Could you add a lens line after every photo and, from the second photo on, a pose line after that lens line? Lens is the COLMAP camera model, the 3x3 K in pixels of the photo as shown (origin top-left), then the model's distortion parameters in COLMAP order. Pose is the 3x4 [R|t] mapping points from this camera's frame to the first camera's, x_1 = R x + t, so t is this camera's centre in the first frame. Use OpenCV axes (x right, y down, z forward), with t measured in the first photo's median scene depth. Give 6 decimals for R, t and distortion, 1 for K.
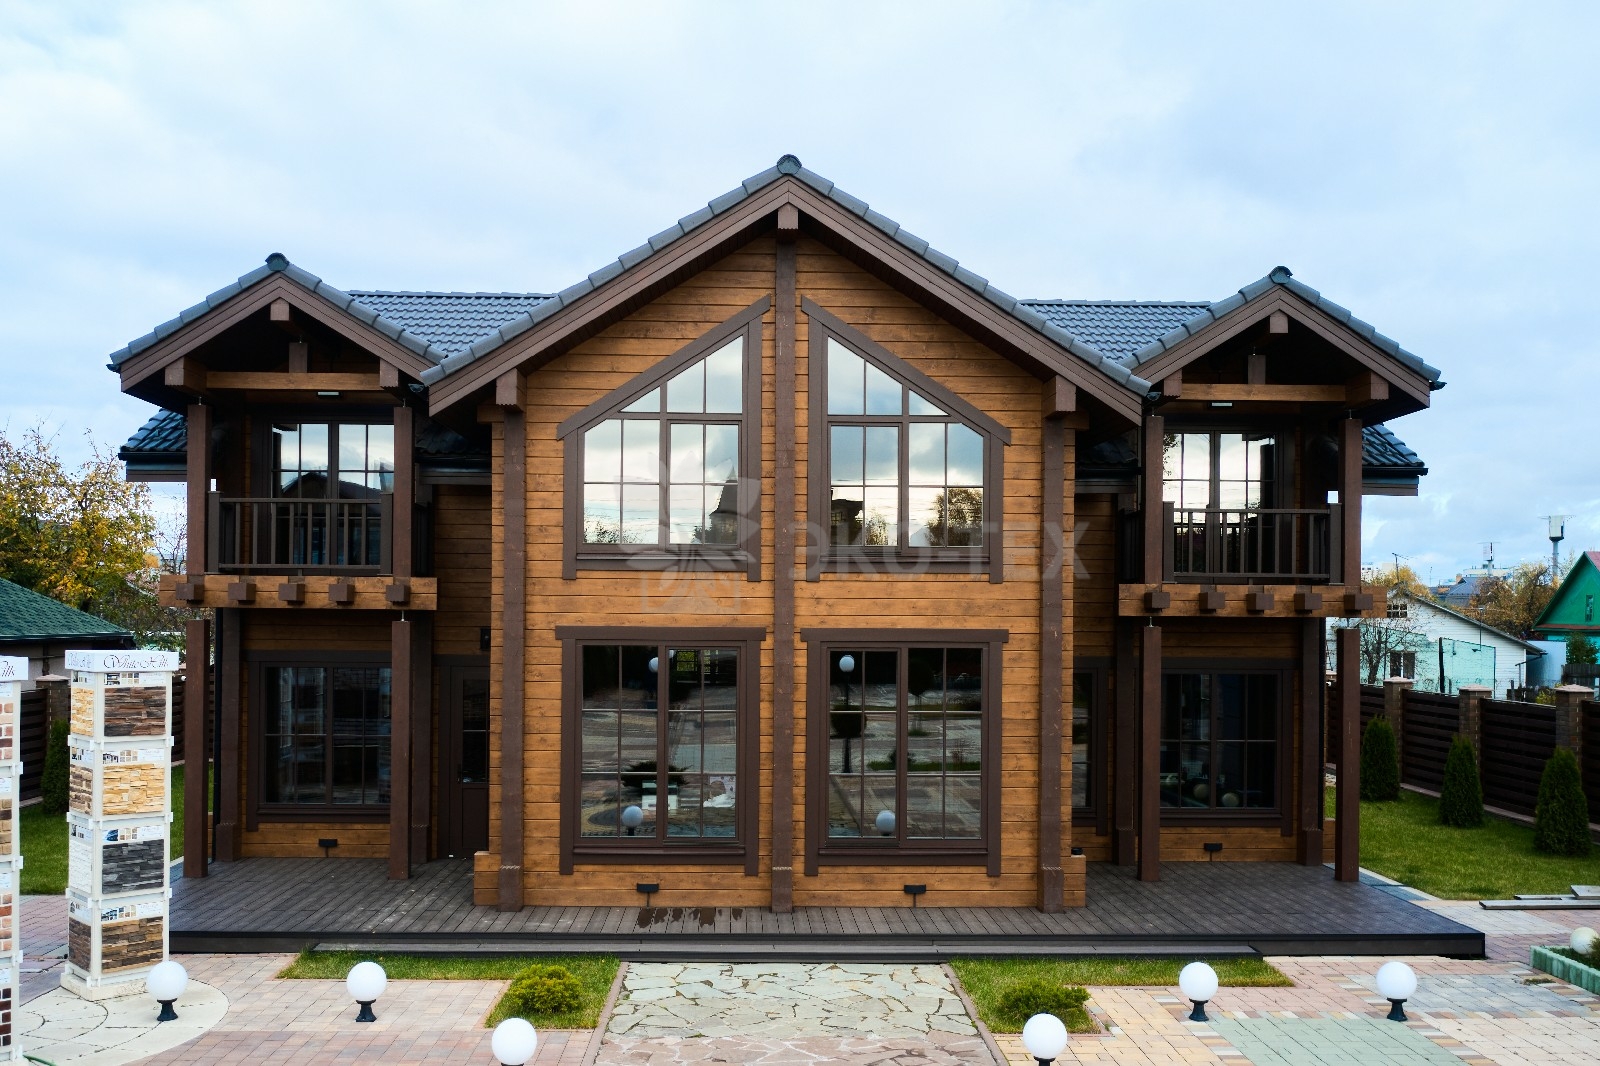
lens RADIAL K [[1404.9, 0, 772.2], [0, 1404.9, 614.0], [0, 0, 1]] dist [-0.013337, -0.010978]
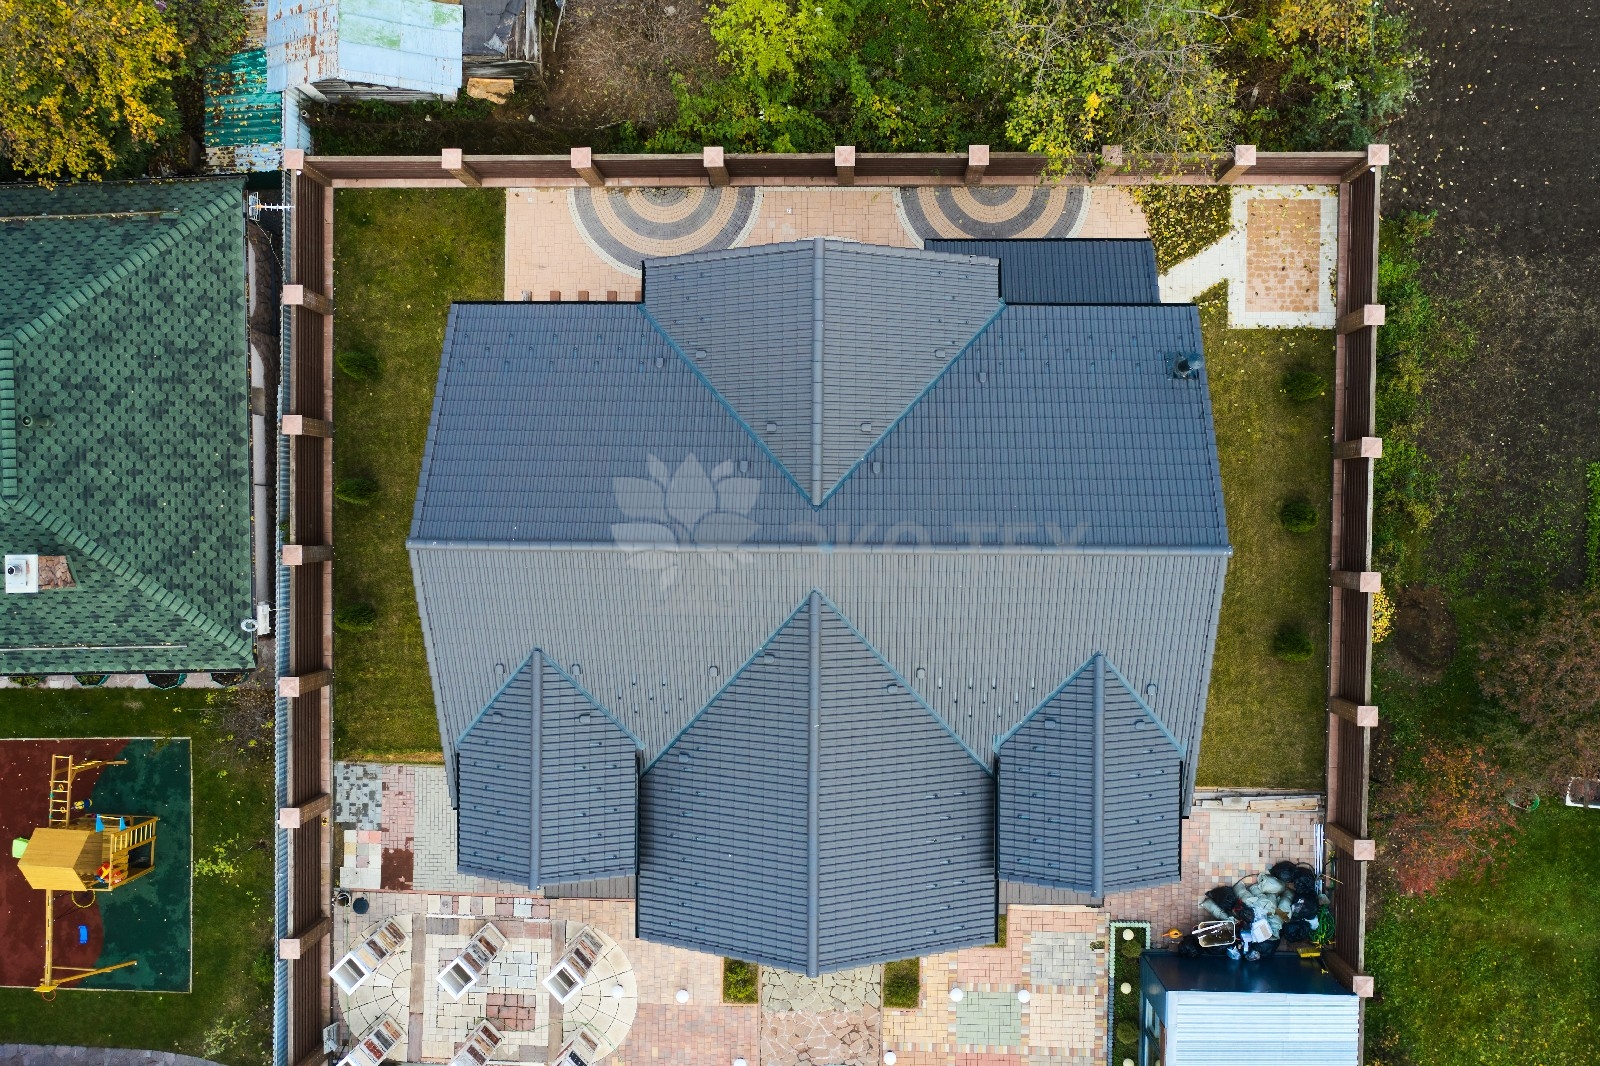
lens RADIAL K [[1383.6, 0, 800.0], [0, 1383.6, 533.0], [0, 0, 1]] dist [-0.008589, -0.007411]
pose [[0.998947, 0.032887, -0.031981, 0.024386], [0.031531, 0.014094, 0.999403, -2.093033], [0.033318, -0.999360, 0.013042, 1.494366]]
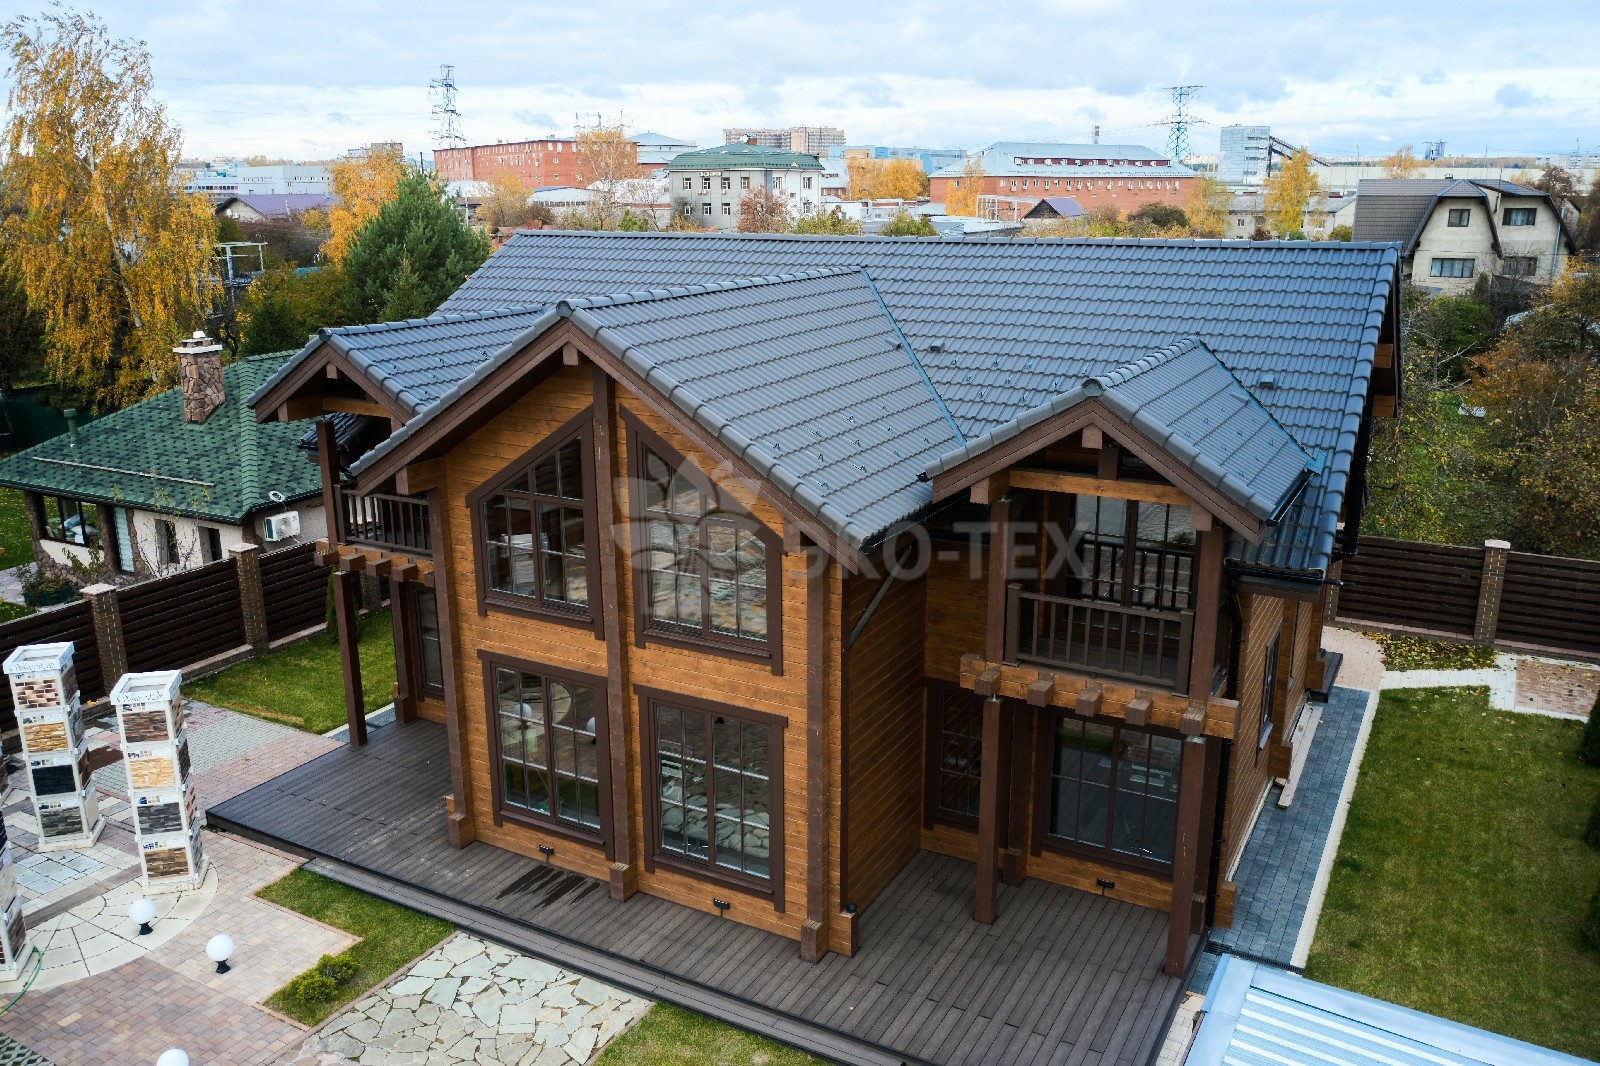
lens RADIAL K [[1254.9, 0, 800.0], [0, 1254.9, 533.0], [0, 0, 1]] dist [-0.015438, -0.008392]
pose [[0.865112, 0.121230, -0.486708, 0.642186], [0.011196, 0.965443, 0.260374, -0.386726], [0.501454, -0.230702, 0.833859, 0.219600]]
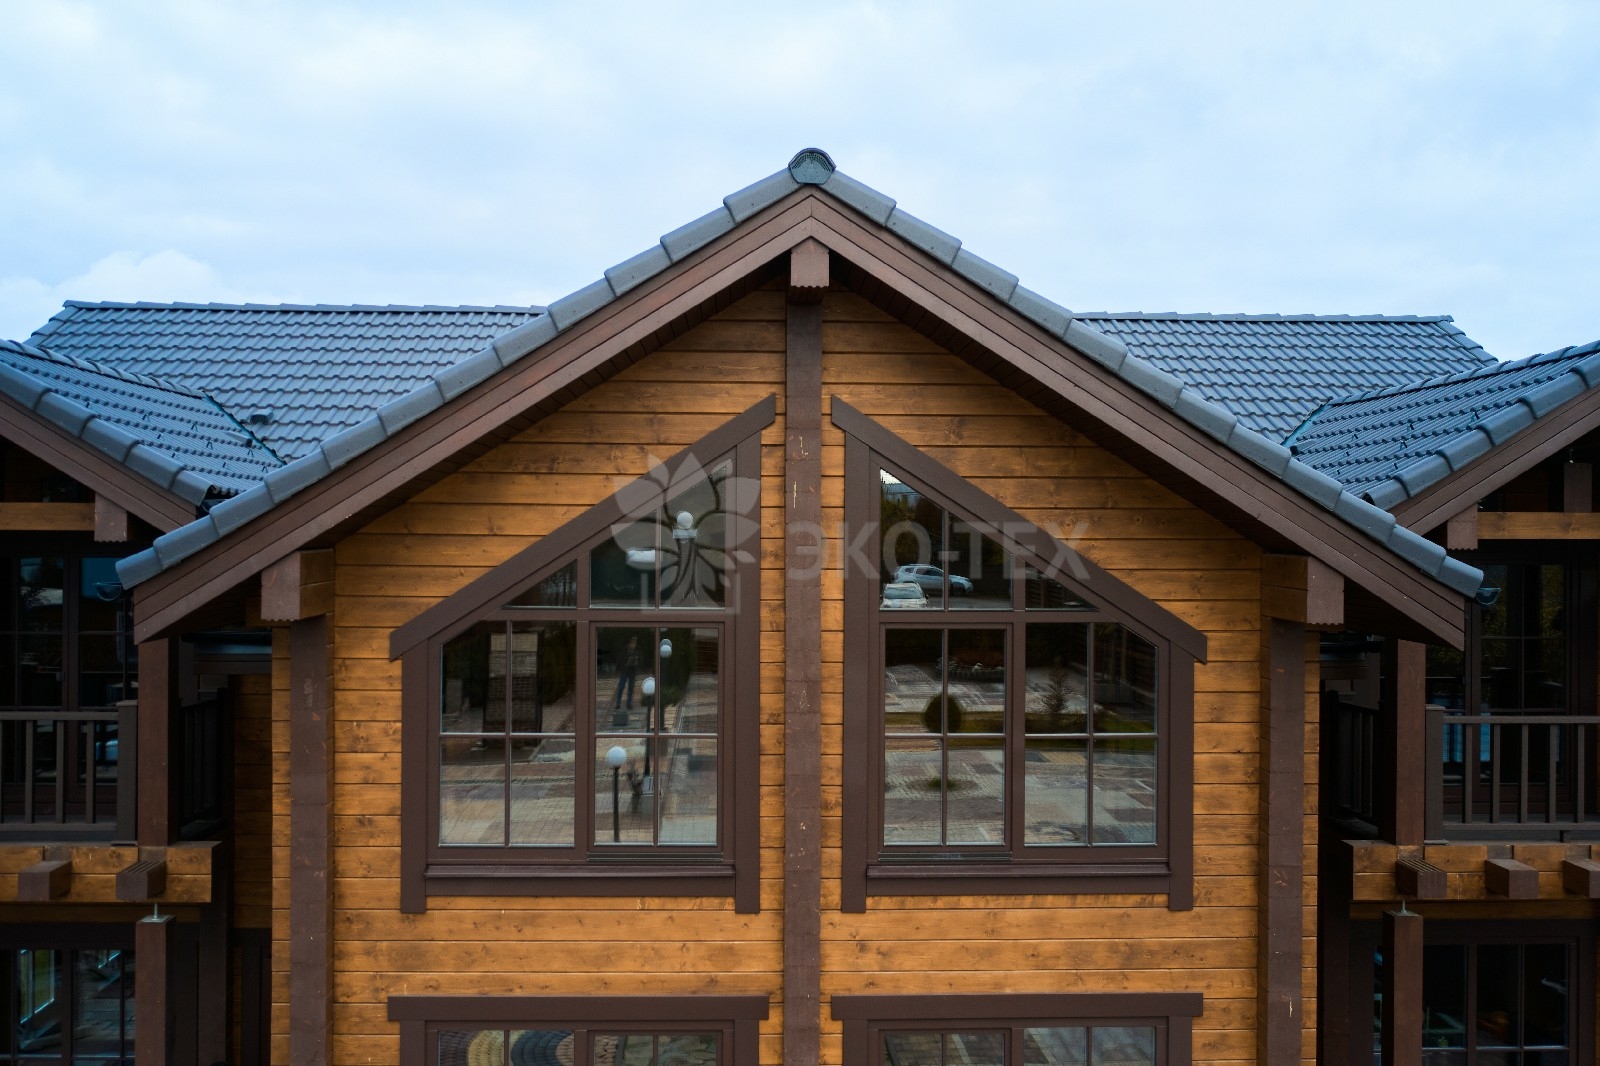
lens RADIAL K [[1385.5, 0, 765.5], [0, 1385.5, 525.1], [0, 0, 1]] dist [-0.019034, -0.007951]
pose [[0.999984, -0.001798, 0.005399, -0.008421], [0.001834, 0.999976, -0.006645, -0.172959], [-0.005387, 0.006655, 0.999963, 0.454263]]
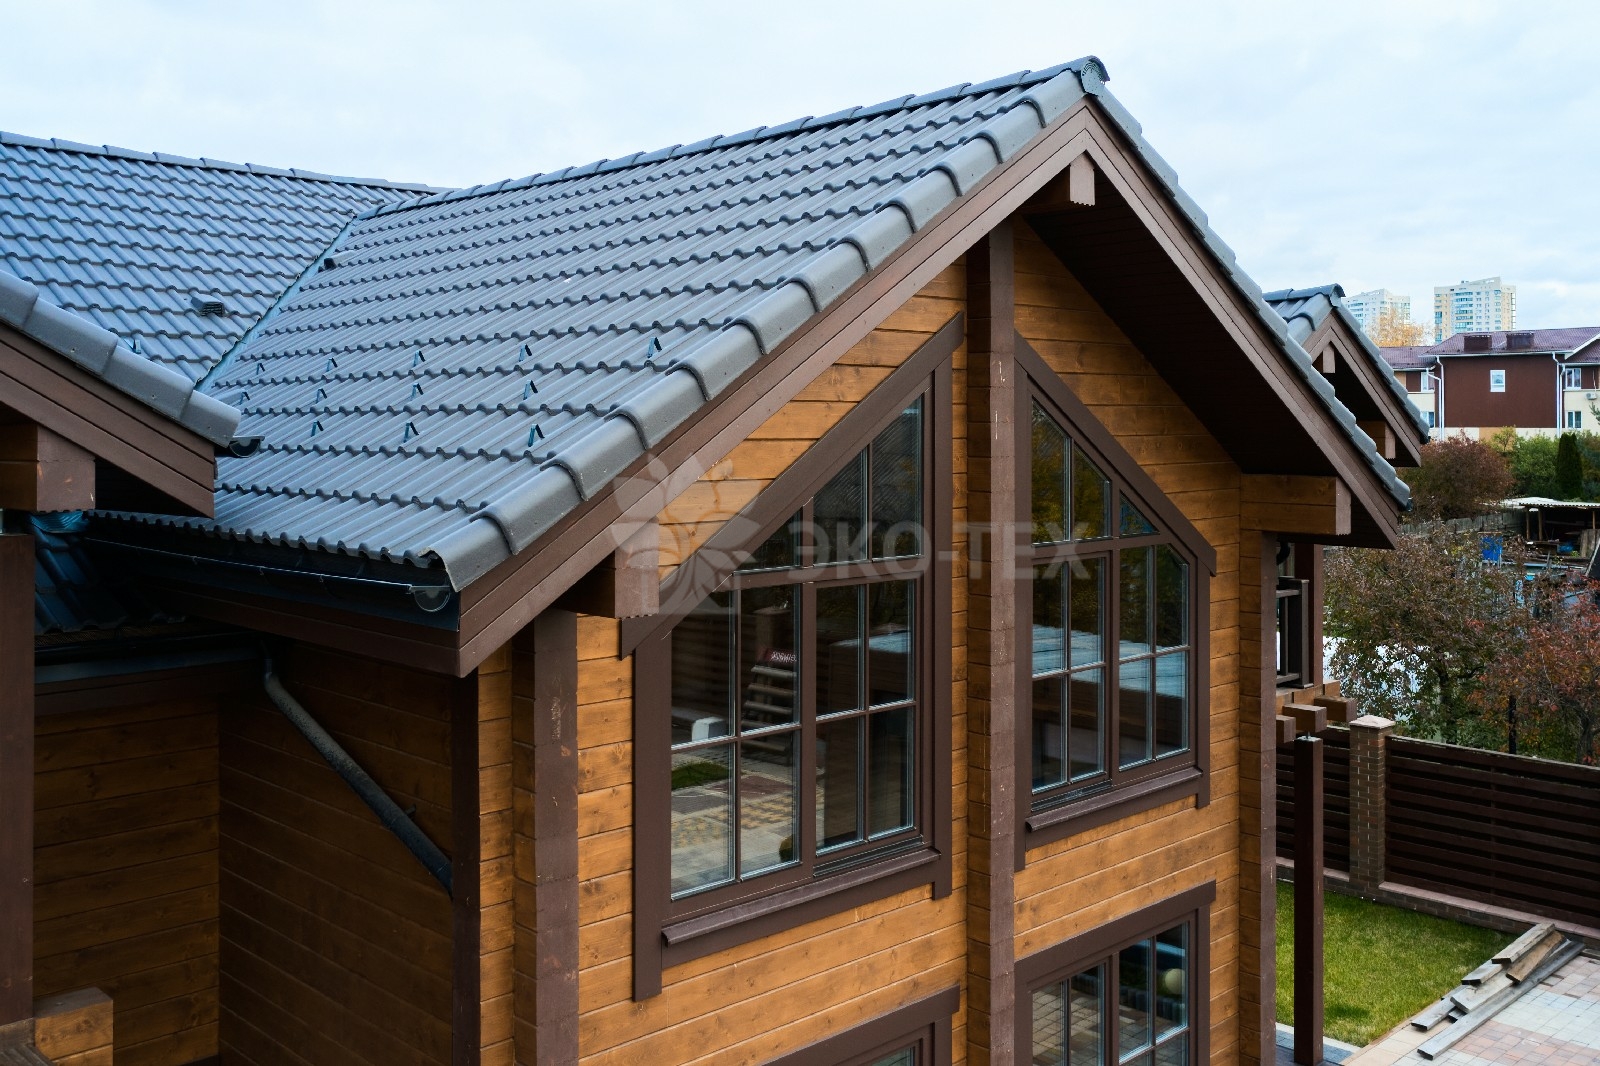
lens RADIAL K [[1492.3, 0, 788.6], [0, 1492.3, 411.4], [0, 0, 1]] dist [-0.019421, 0.014143]
pose [[0.737657, -0.003799, 0.675165, -0.403540], [0.006991, 0.999974, -0.002012, -0.192687], [-0.675139, 0.006204, 0.737664, 0.653228]]
